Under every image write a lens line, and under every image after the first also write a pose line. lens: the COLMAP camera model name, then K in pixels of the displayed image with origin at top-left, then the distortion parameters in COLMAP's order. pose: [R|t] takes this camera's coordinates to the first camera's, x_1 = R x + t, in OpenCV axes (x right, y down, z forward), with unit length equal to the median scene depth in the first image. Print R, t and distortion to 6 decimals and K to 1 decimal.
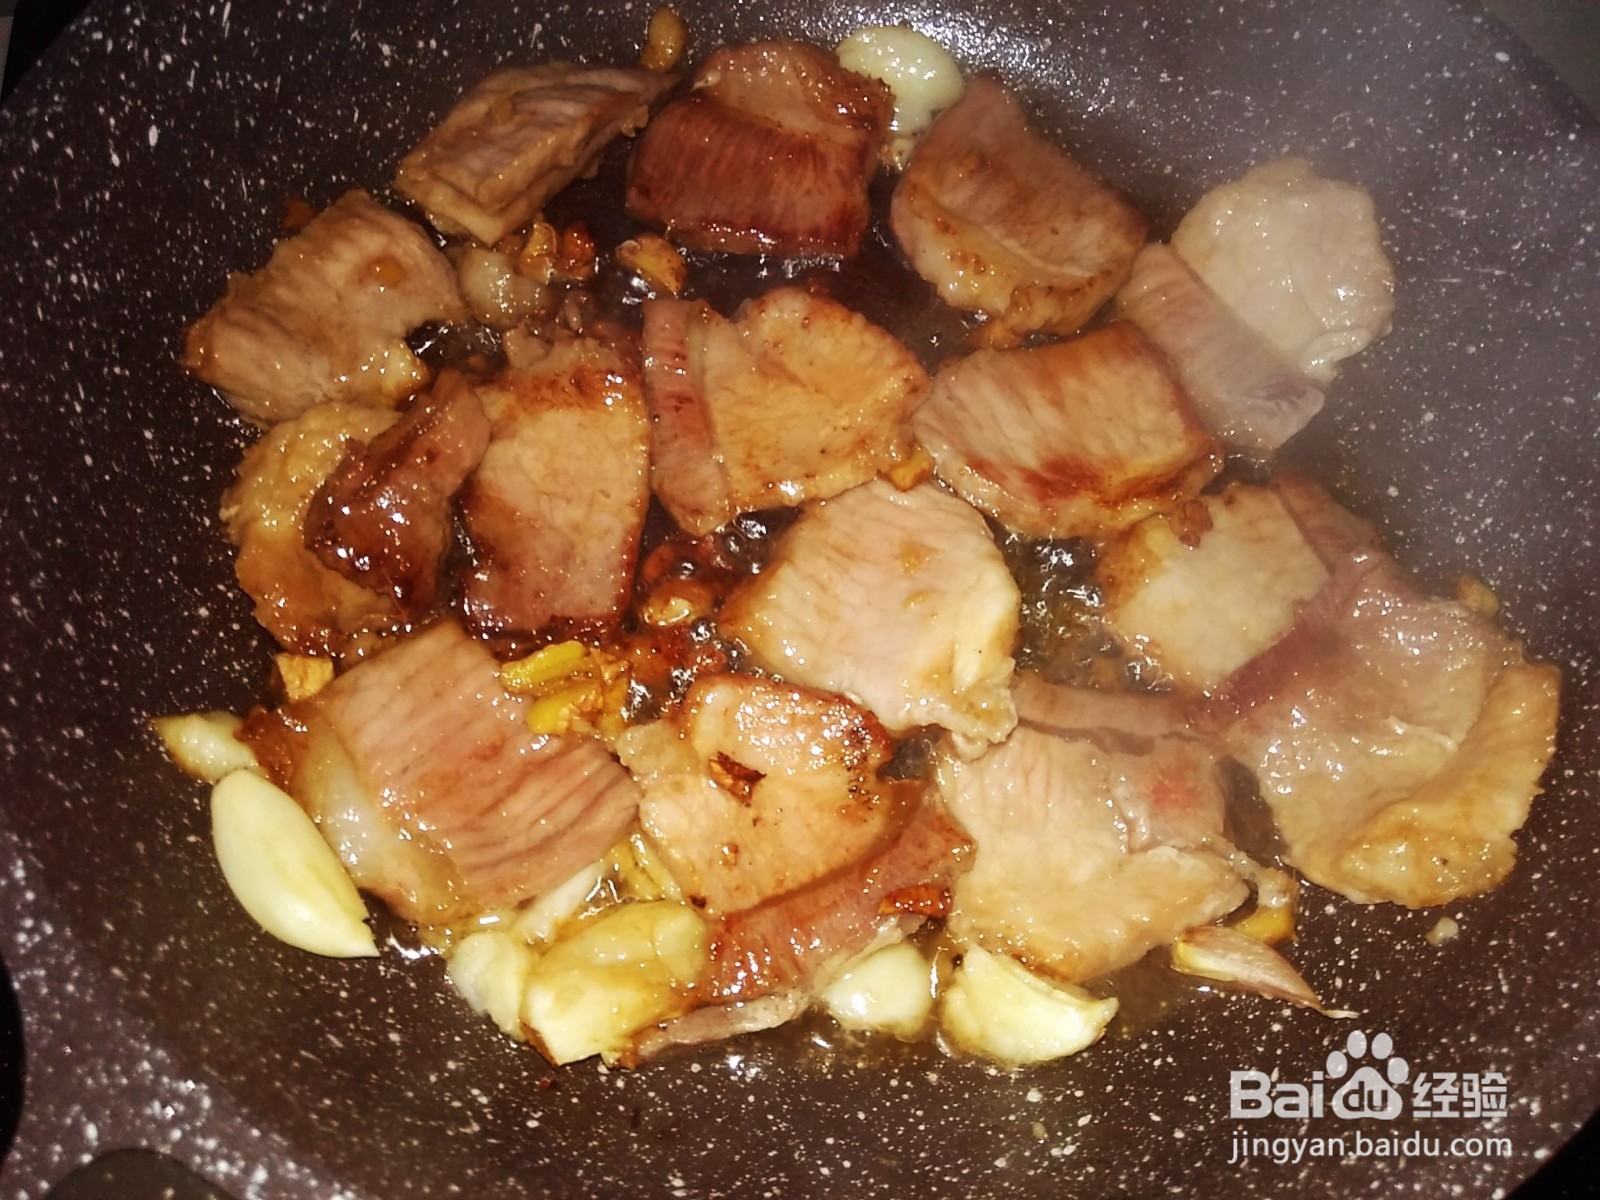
lens RADIAL K [[1257.5, 0, 804.1], [0, 1257.5, 597.2], [0, 0, 1]] dist [-0.000569, -0.010605]
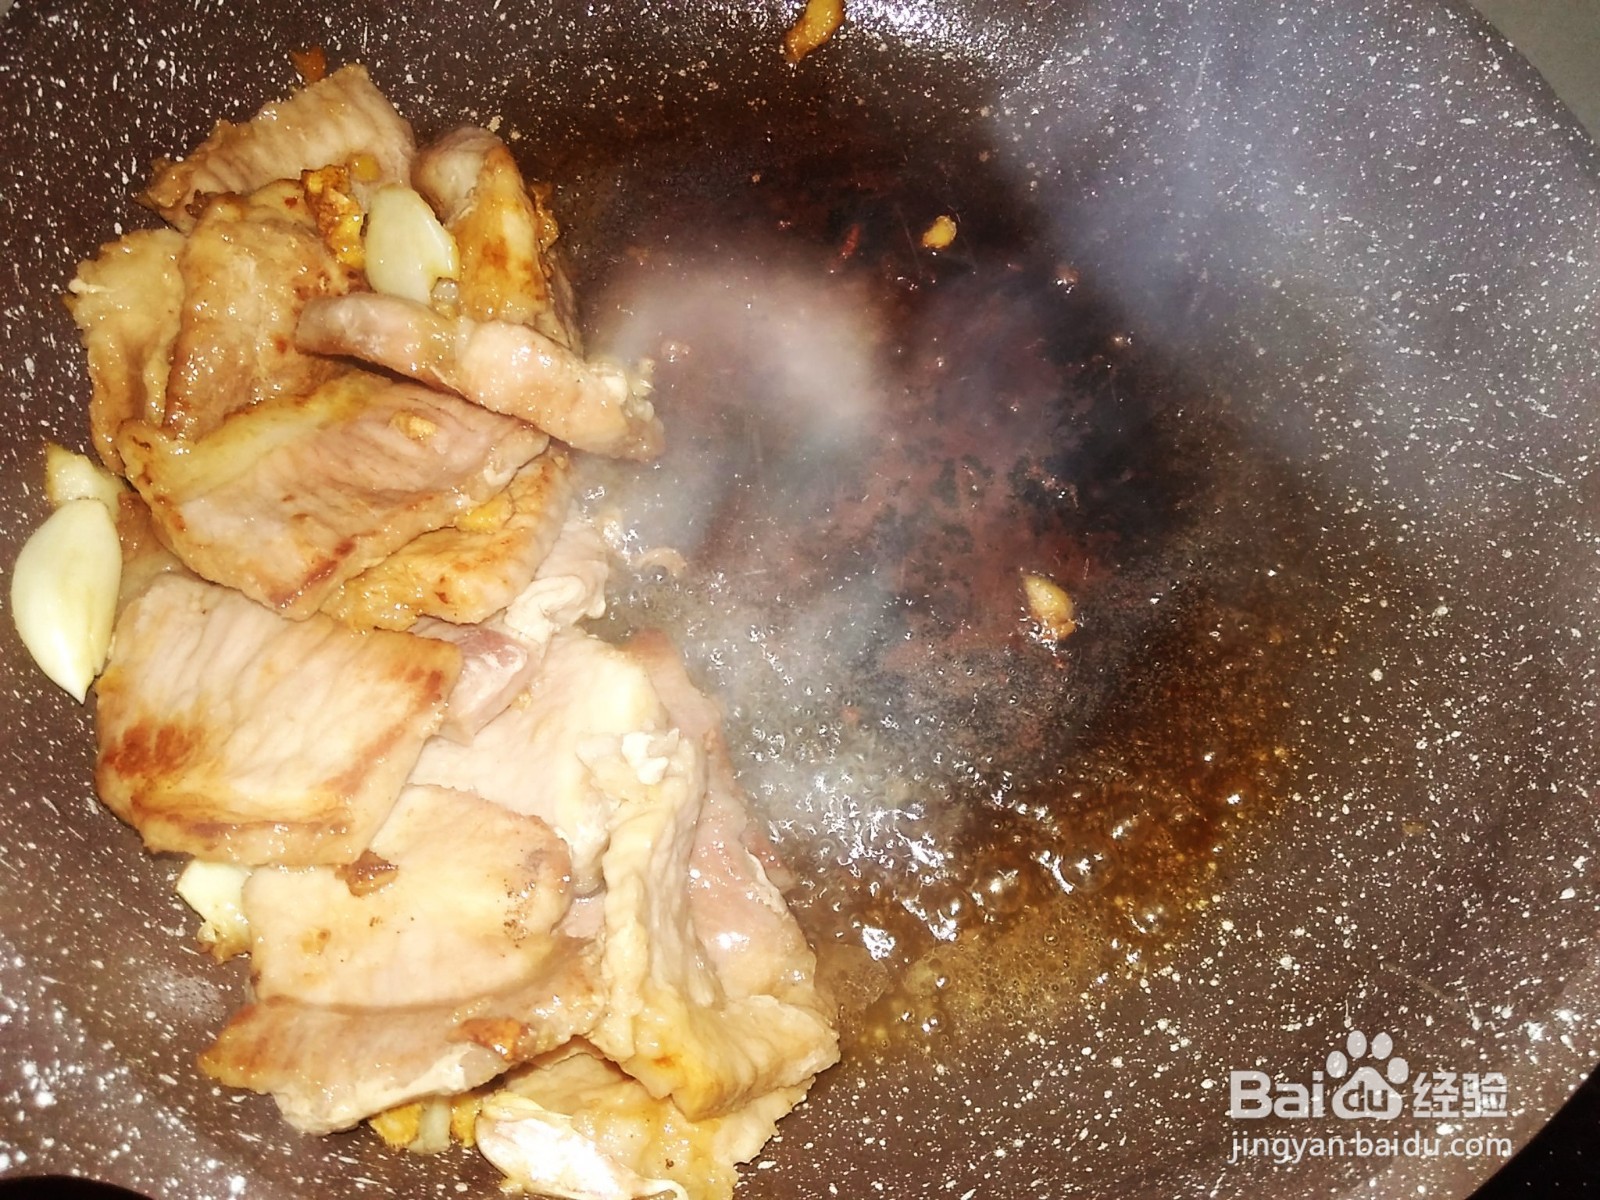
lens RADIAL K [[1263.9, 0, 804.7], [0, 1263.9, 605.3], [0, 0, 1]] dist [-0.006283, -0.016587]
pose [[0.936868, 0.321290, -0.138027, 0.231385], [-0.324284, 0.945960, 0.000846, 0.003583], [0.130840, 0.043967, 0.990428, 0.033663]]
